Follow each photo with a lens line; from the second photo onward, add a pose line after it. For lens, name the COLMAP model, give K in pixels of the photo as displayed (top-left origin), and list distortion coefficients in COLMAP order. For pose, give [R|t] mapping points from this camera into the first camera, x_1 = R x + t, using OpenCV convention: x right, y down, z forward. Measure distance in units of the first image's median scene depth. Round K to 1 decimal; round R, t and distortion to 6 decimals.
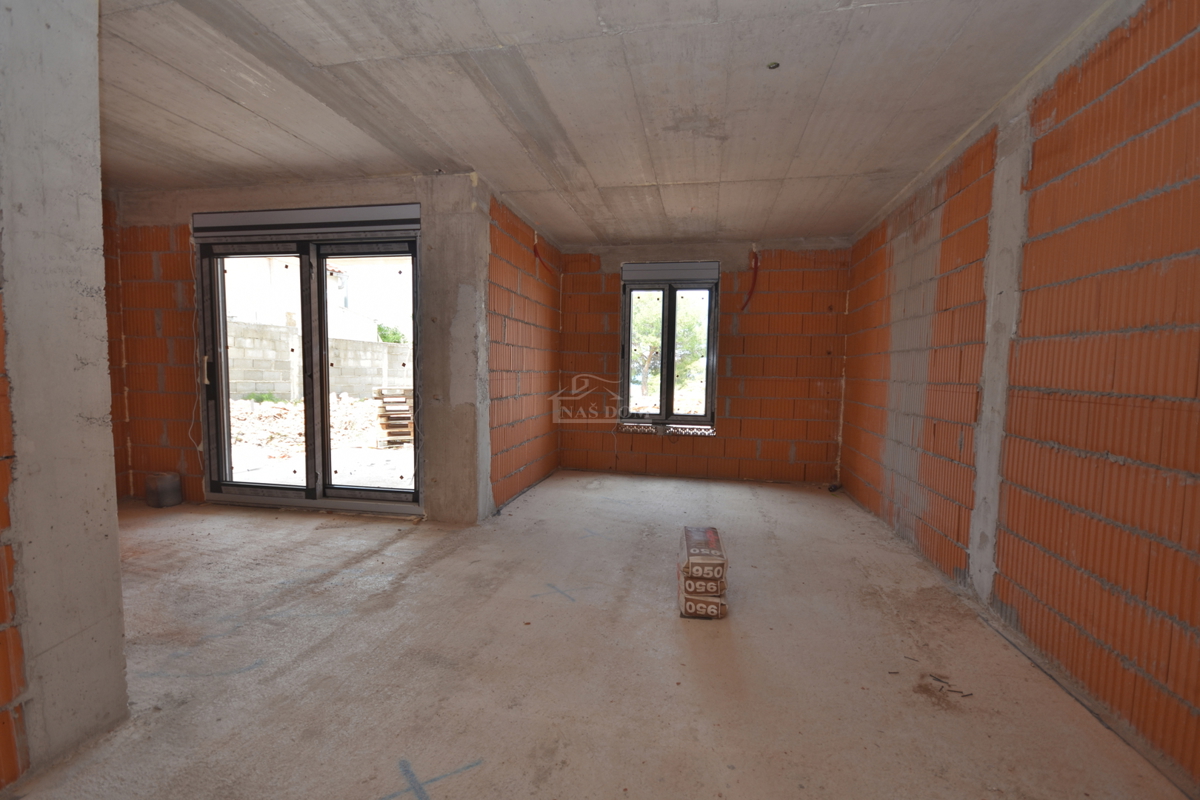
lens RADIAL K [[525.8, 0, 602.5], [0, 525.8, 411.2], [0, 0, 1]] dist [0.013751, -0.014140]
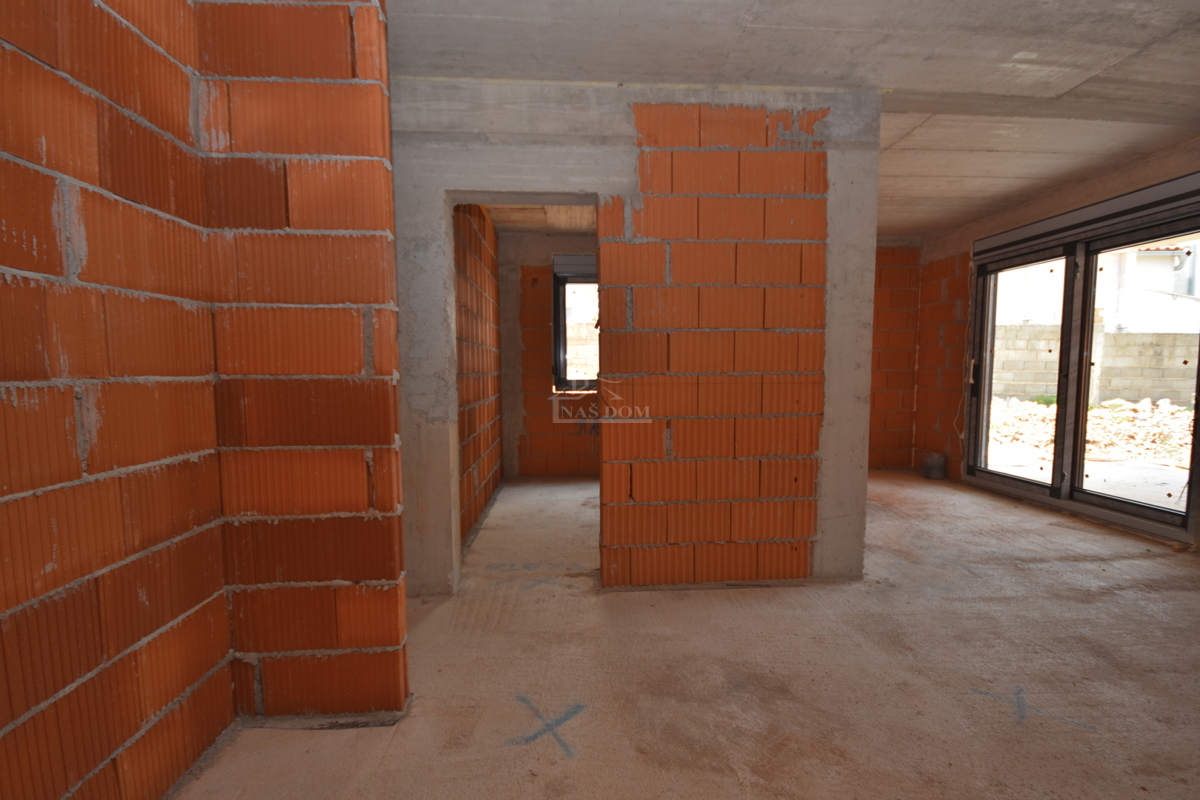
lens RADIAL K [[525.8, 0, 603.6], [0, 525.8, 410.2], [0, 0, 1]] dist [0.013751, -0.014140]
pose [[0.252637, 0.058561, -0.965787, 0.210025], [-0.067056, 0.996826, 0.042903, 0.015339], [0.965235, 0.053923, 0.255762, -0.110771]]
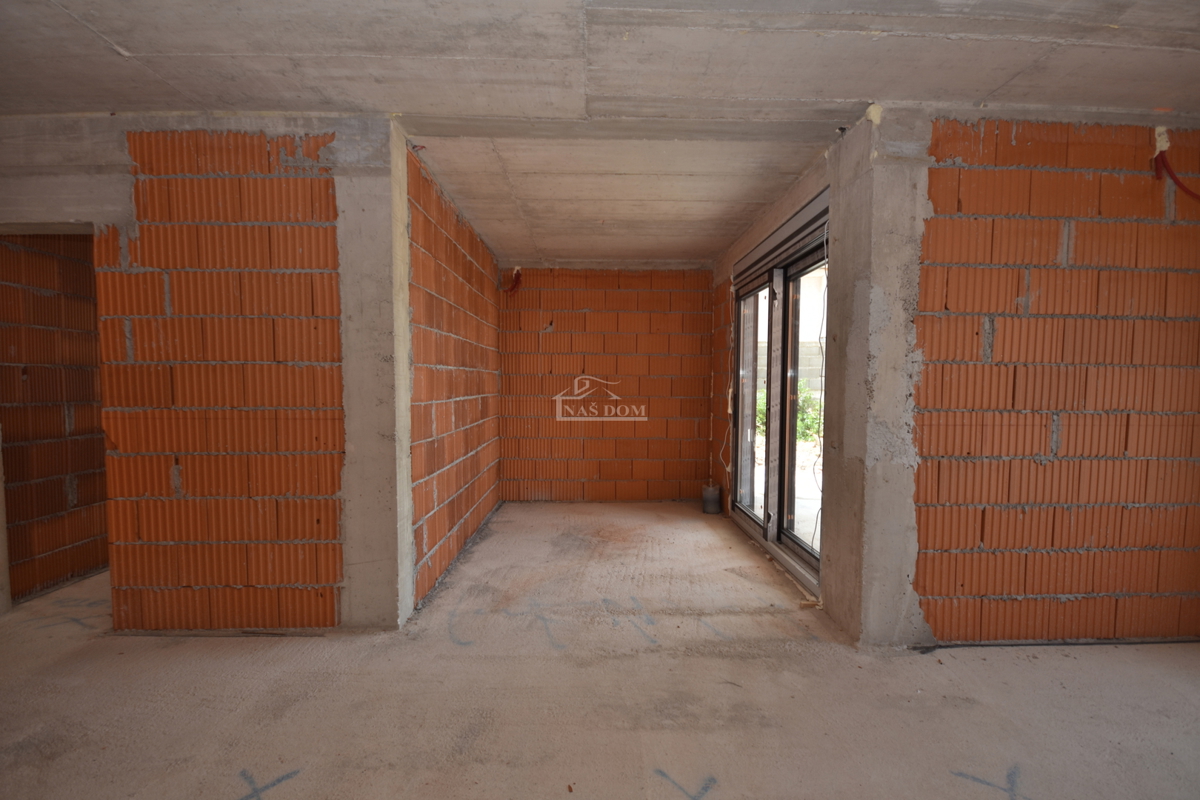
lens RADIAL K [[525.8, 0, 605.7], [0, 525.8, 411.0], [0, 0, 1]] dist [0.013751, -0.014140]
pose [[0.209933, 0.034737, -0.977099, 0.324114], [-0.079843, 0.996640, 0.018278, -0.061084], [0.974450, 0.074177, 0.212001, 0.545994]]
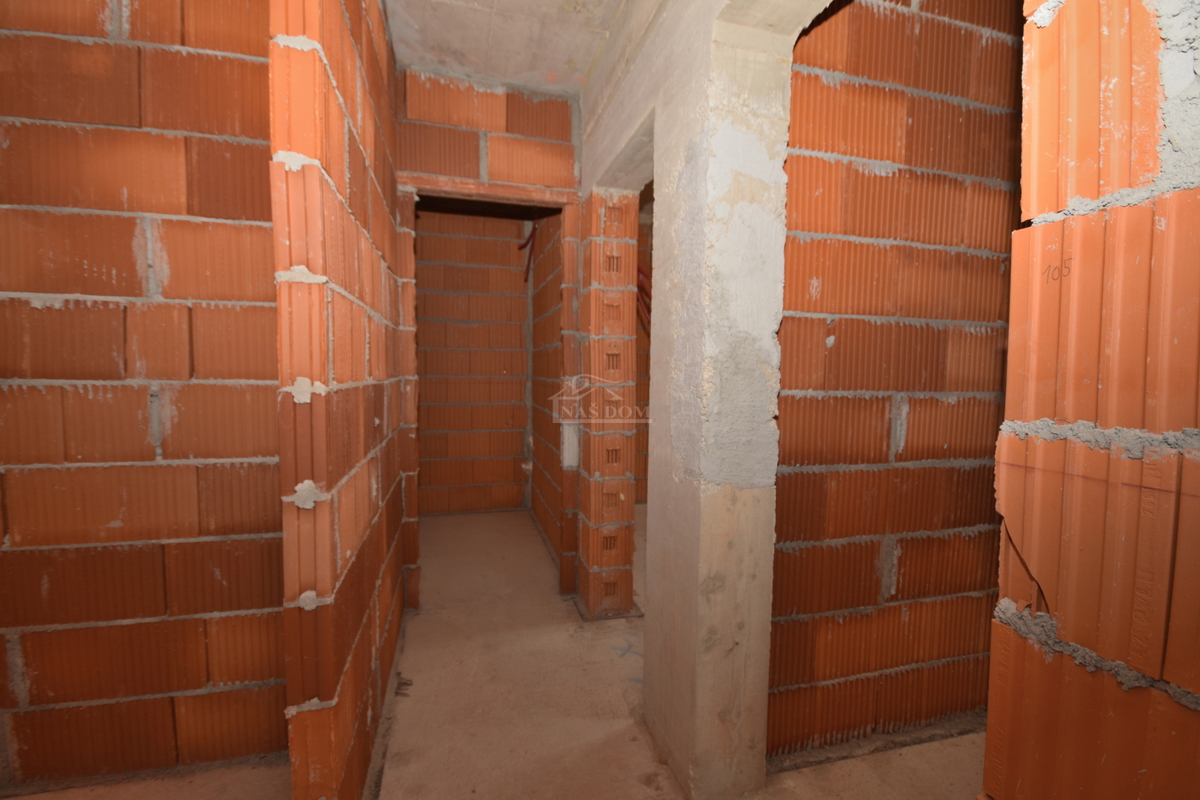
lens RADIAL K [[525.8, 0, 599.2], [0, 525.8, 411.0], [0, 0, 1]] dist [0.013751, -0.014140]
pose [[-0.899400, 0.003946, -0.437110, -0.292834], [-0.061198, 0.988975, 0.134848, -0.017761], [0.432822, 0.148032, -0.889242, 0.148734]]
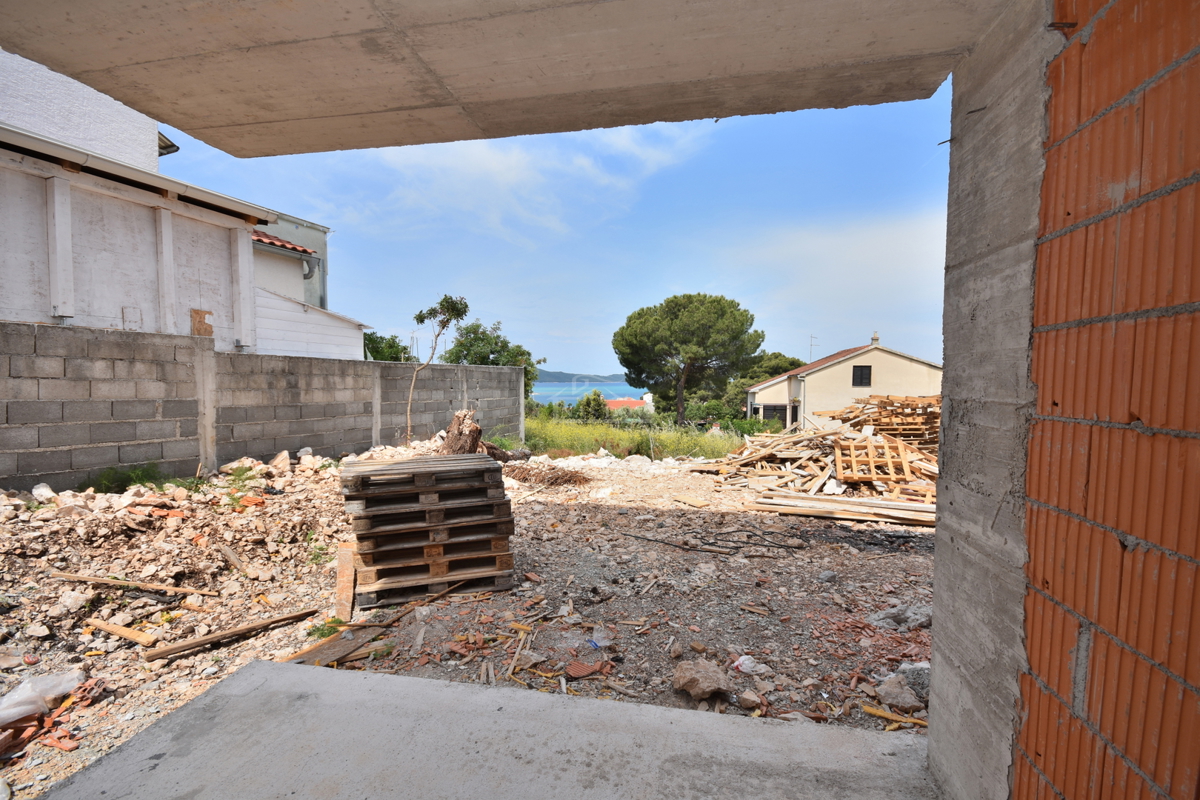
lens RADIAL K [[525.8, 0, 606.3], [0, 525.8, 406.7], [0, 0, 1]] dist [0.013751, -0.014140]
pose [[0.999839, -0.014183, 0.011030, -0.477156], [0.014478, 0.999527, -0.027147, -0.177171], [-0.010639, 0.027302, 0.999571, 1.204676]]
